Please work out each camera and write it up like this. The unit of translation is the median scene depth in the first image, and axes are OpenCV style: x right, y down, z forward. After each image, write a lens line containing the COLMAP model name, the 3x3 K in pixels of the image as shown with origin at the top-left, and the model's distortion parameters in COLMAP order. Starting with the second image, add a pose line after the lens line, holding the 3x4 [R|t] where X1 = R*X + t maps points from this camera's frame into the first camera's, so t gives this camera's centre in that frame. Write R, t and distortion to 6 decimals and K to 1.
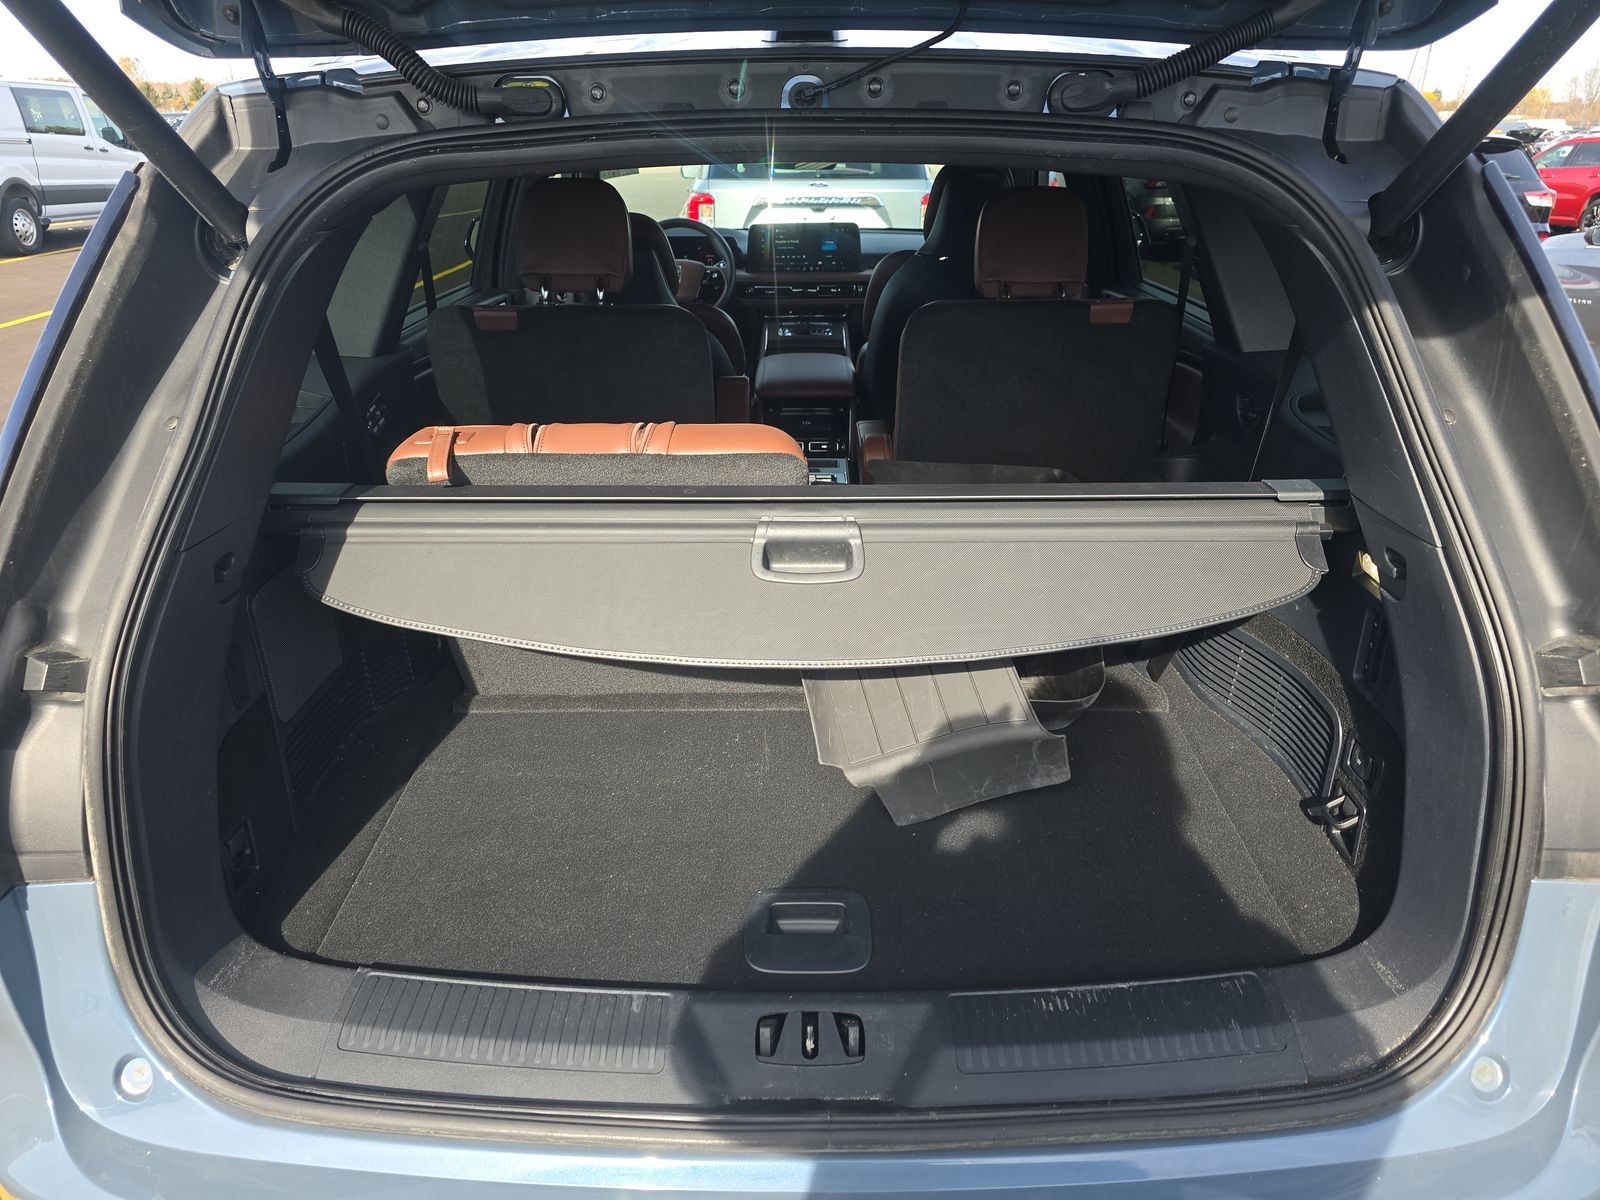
lens RADIAL K [[1080.8, 0, 800.0], [0, 1080.8, 600.0], [0, 0, 1]] dist [0.050488, -0.052374]
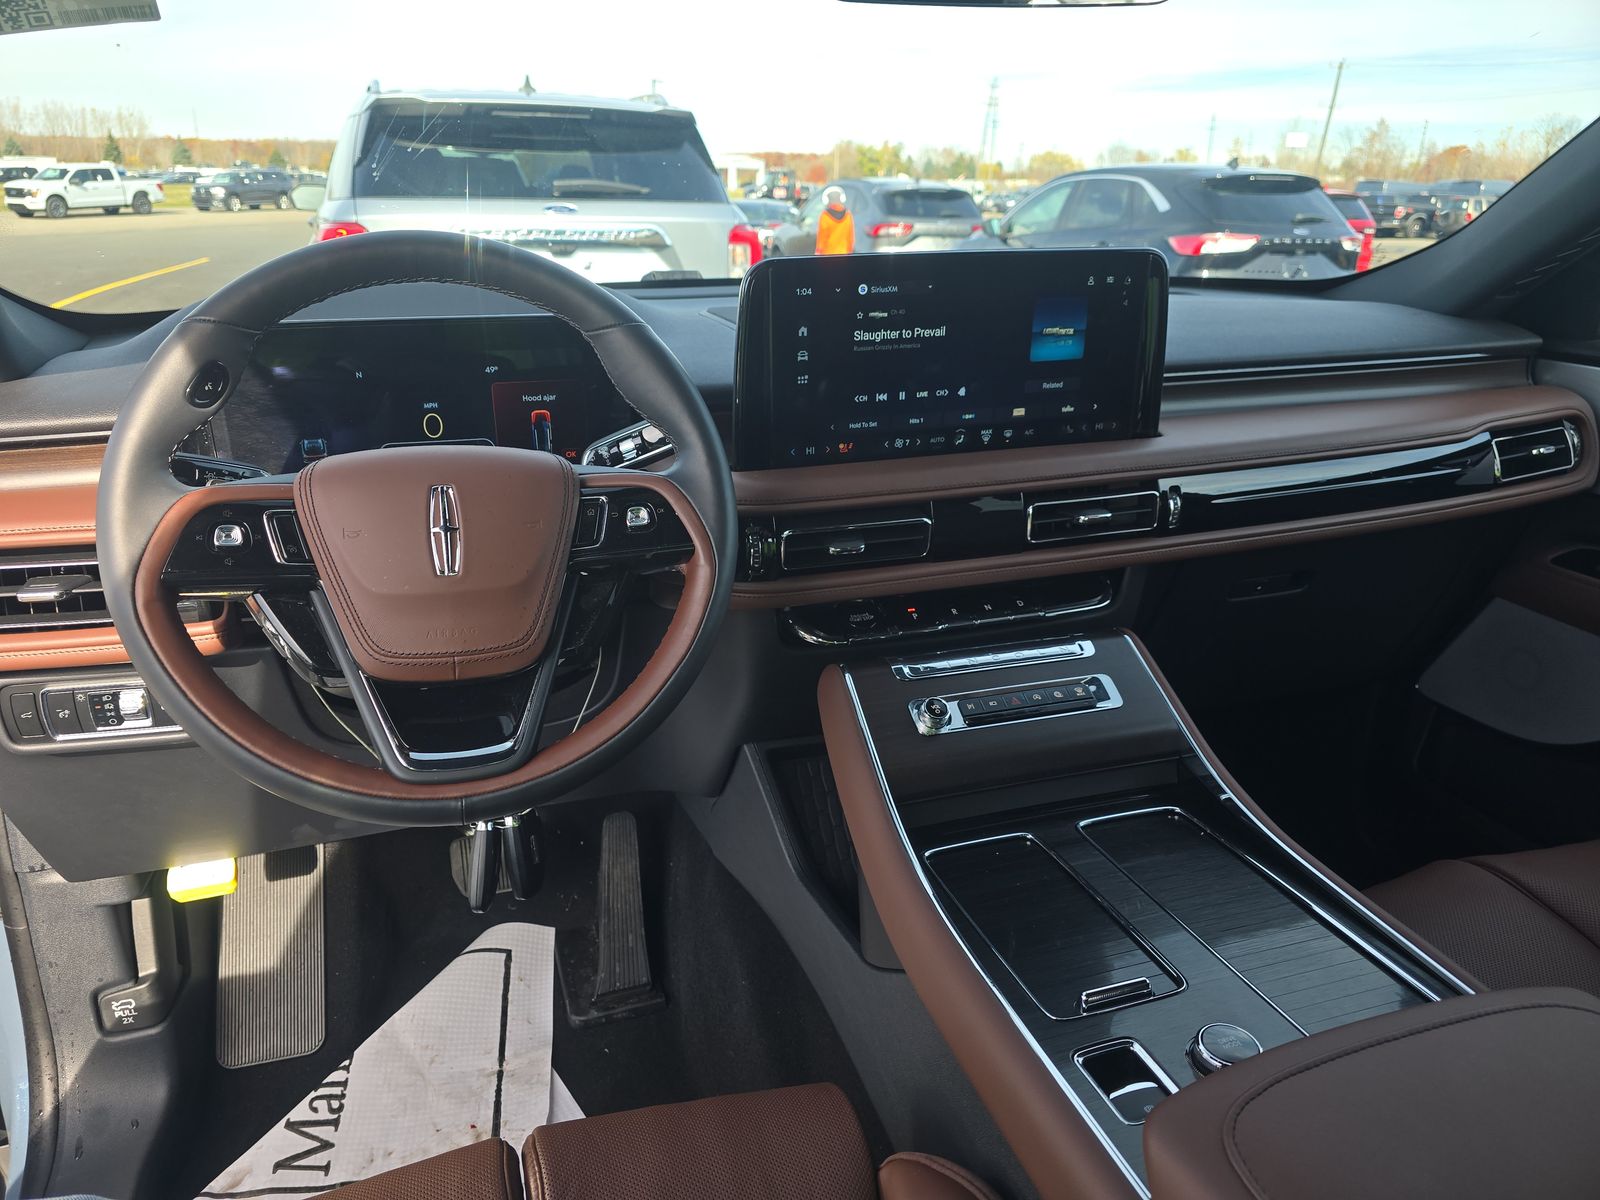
lens RADIAL K [[1080.8, 0, 800.0], [0, 1080.8, 600.0], [0, 0, 1]] dist [0.050488, -0.052374]
pose [[0.948657, -0.097074, 0.301043, -0.106280], [0.110857, 0.993413, -0.029003, -0.265498], [-0.296245, 0.060887, 0.953169, 0.779571]]
